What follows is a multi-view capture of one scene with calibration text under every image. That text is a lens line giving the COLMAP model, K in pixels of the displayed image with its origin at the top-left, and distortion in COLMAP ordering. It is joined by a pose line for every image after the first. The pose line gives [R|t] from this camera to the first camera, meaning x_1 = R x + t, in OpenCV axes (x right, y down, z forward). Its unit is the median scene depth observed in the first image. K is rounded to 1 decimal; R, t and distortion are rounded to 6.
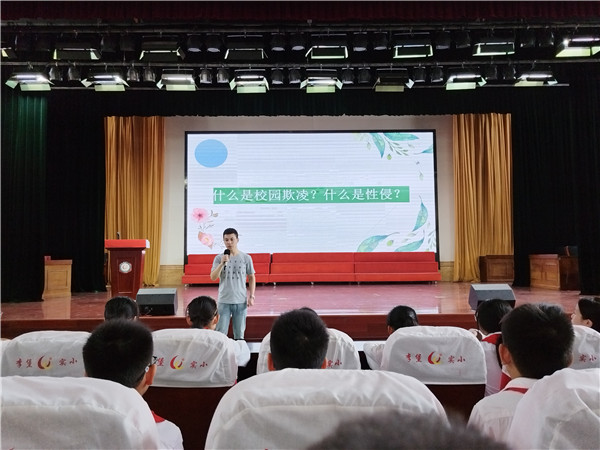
lens RADIAL K [[462.0, 0, 300.0], [0, 462.0, 225.0], [0, 0, 1]] dist [0.043358, -0.064195]
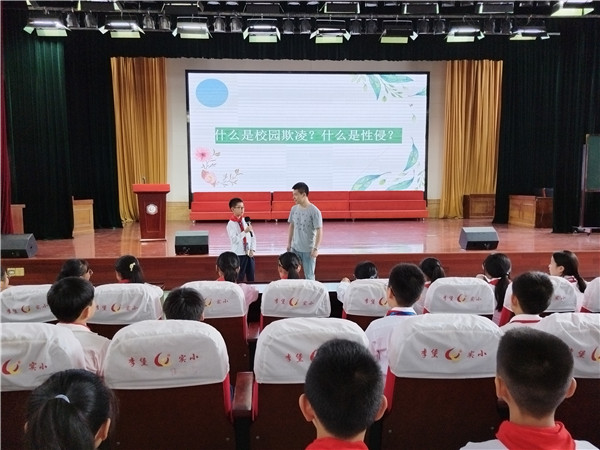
lens RADIAL K [[462.0, 0, 300.0], [0, 462.0, 225.0], [0, 0, 1]] dist [0.043358, -0.064195]
pose [[0.998960, 0.002355, 0.045542, -0.067780], [-0.009321, 0.988125, 0.153366, -0.039238], [-0.044640, -0.153631, 0.987119, -0.096229]]
